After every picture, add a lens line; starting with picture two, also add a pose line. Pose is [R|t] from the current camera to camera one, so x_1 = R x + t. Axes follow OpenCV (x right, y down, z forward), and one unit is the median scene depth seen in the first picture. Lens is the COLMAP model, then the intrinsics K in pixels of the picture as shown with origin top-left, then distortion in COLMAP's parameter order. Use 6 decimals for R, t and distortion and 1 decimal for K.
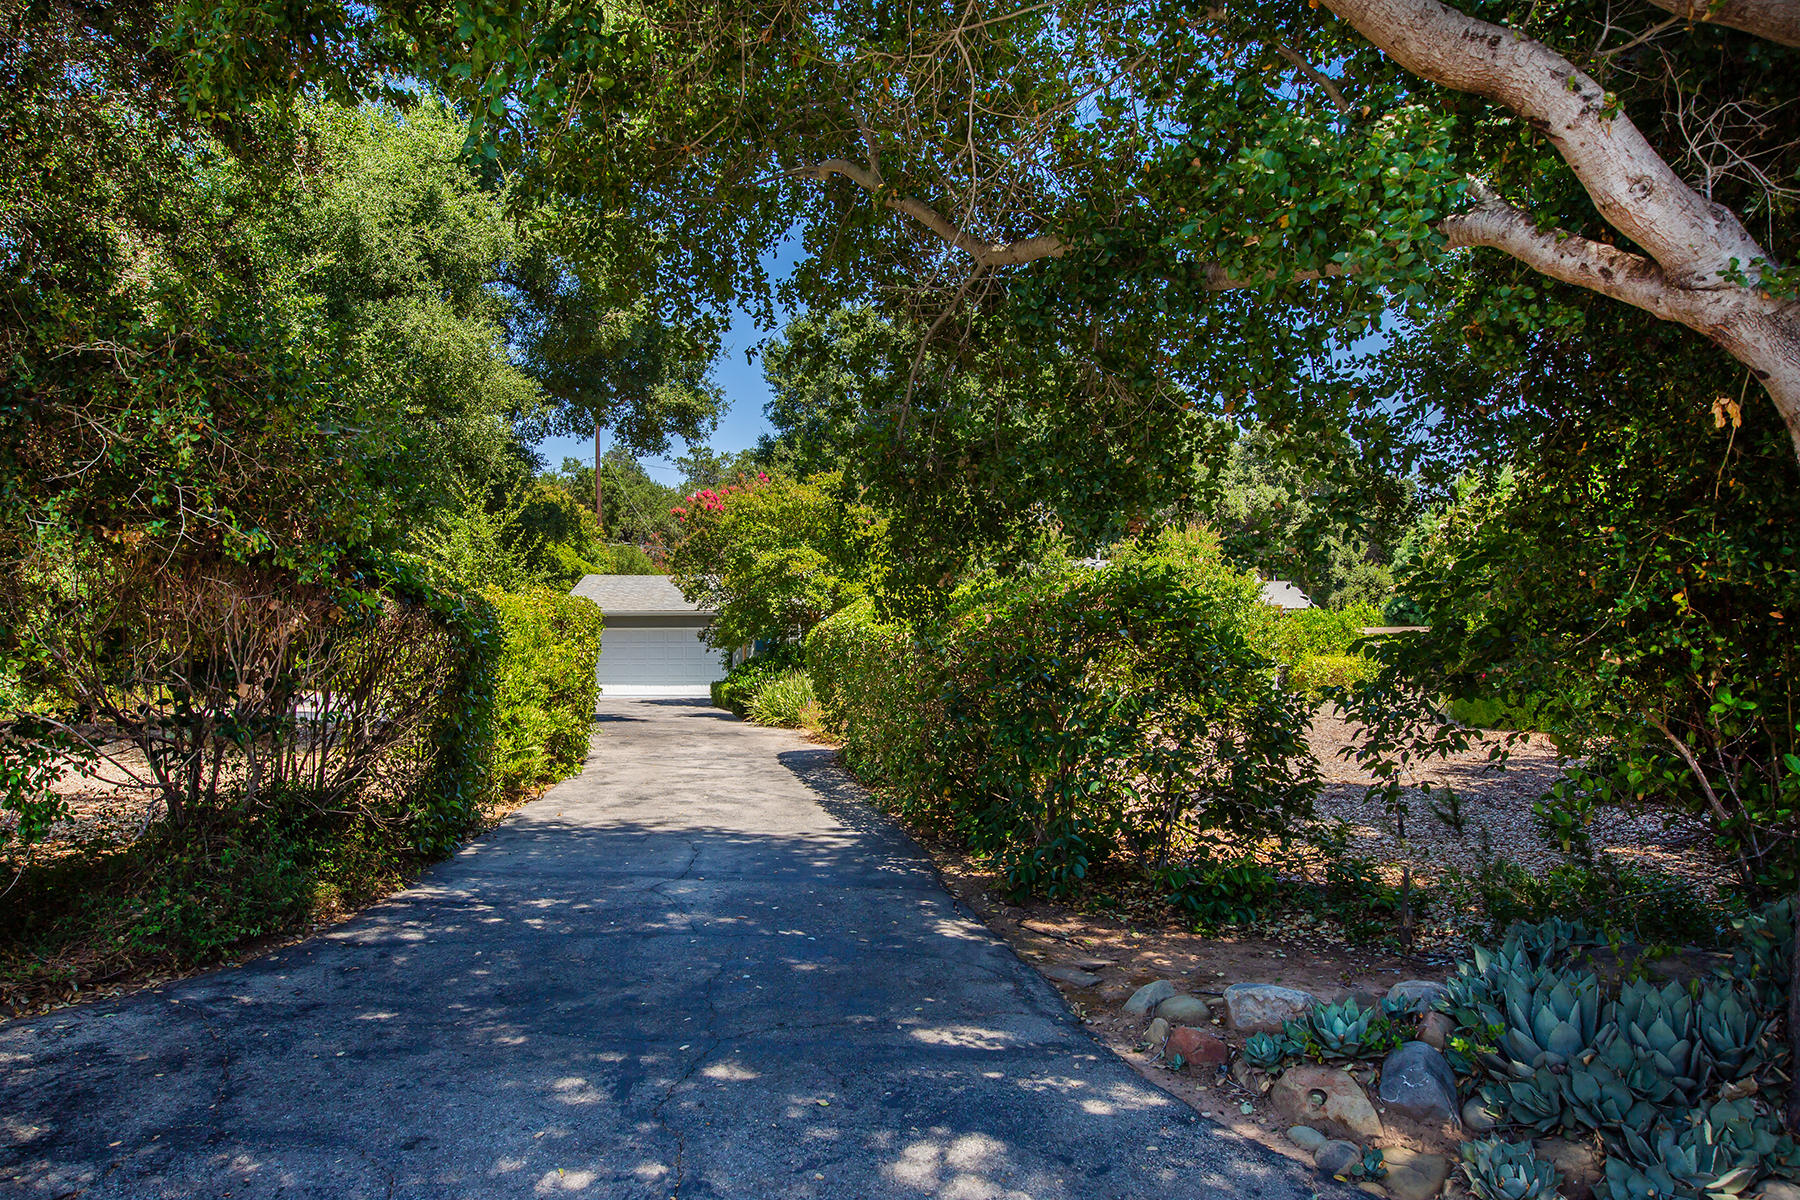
lens RADIAL K [[1220.3, 0, 869.1], [0, 1220.3, 591.8], [0, 0, 1]] dist [0.036109, 0.002521]
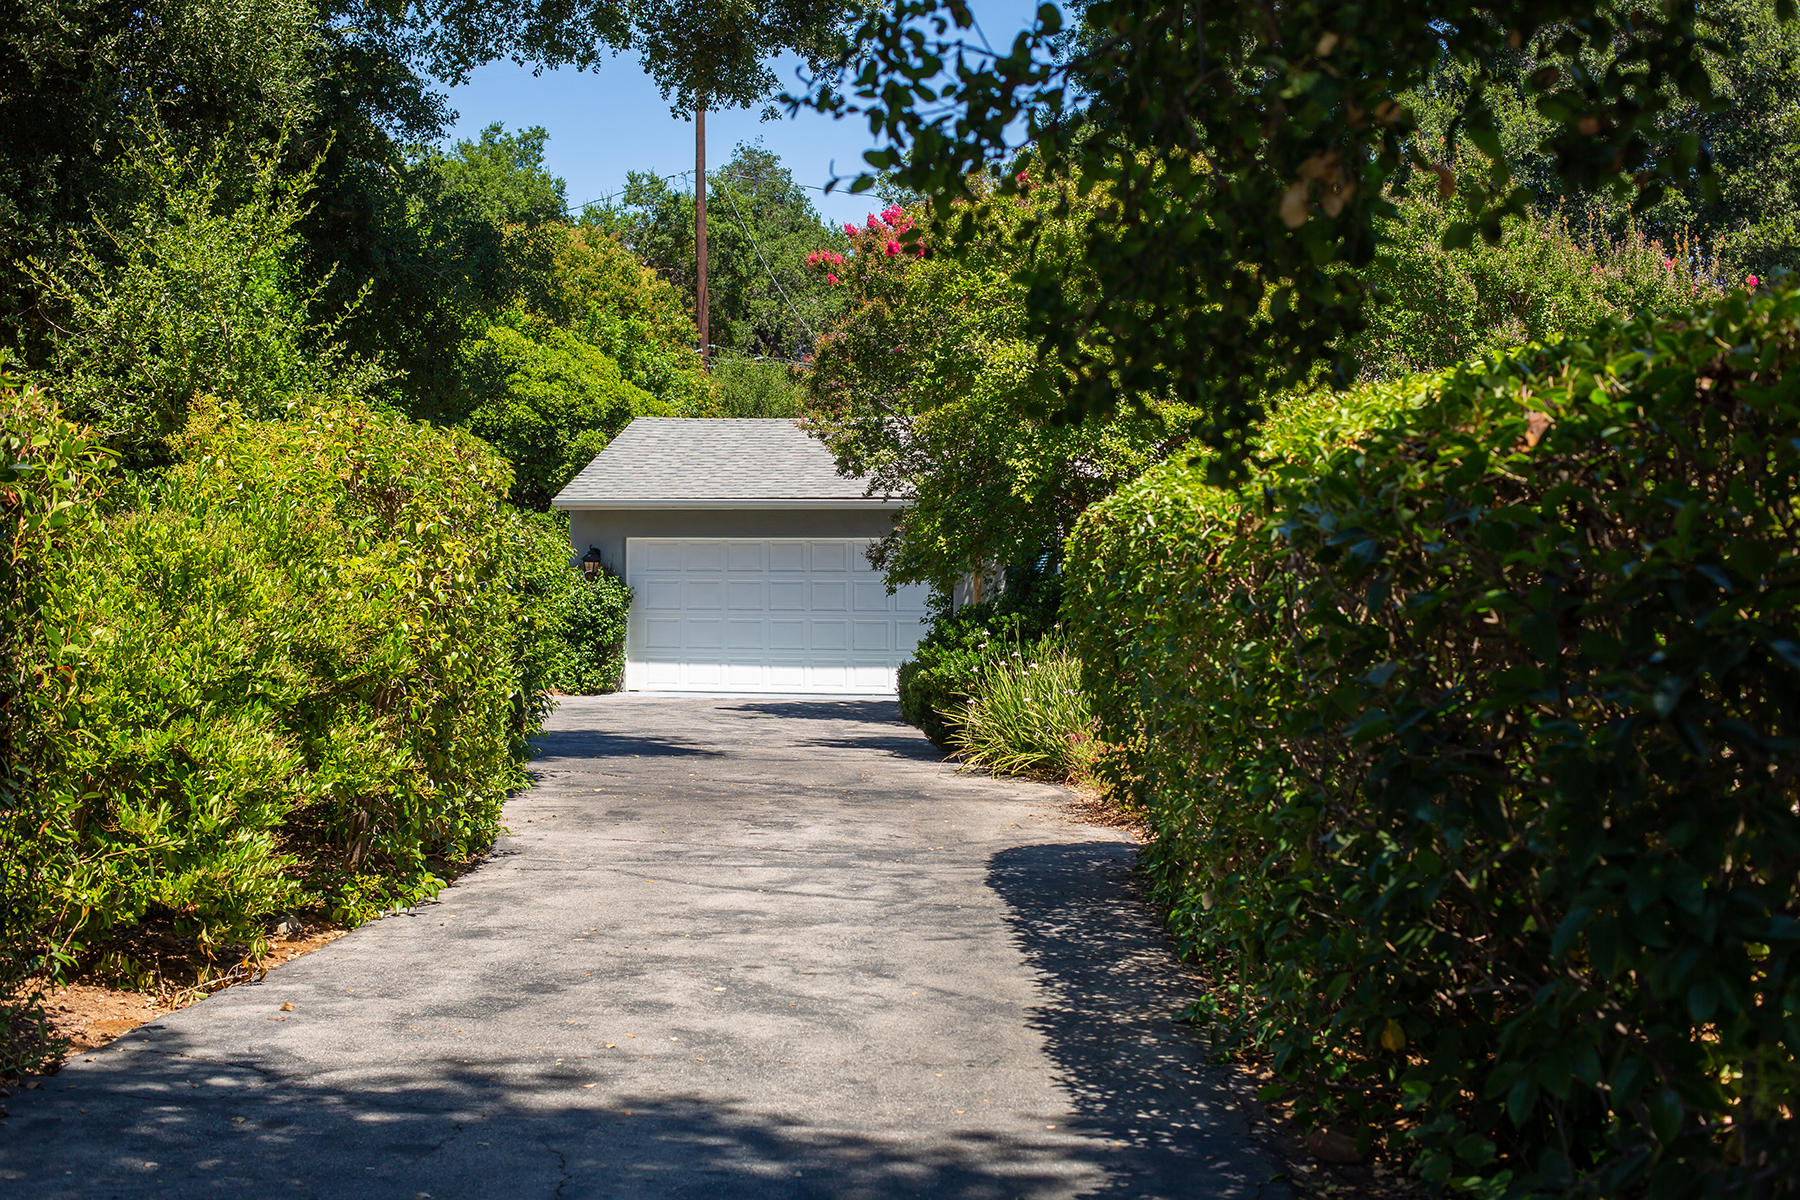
lens RADIAL K [[2644.5, 0, 900.0], [0, 2644.5, 600.0], [0, 0, 1]] dist [-0.113142, -0.040176]
pose [[0.988205, 0.009273, -0.152858, 0.017843], [-0.001885, 0.998826, 0.048405, 0.011682], [0.153127, -0.047545, 0.987062, 0.154636]]
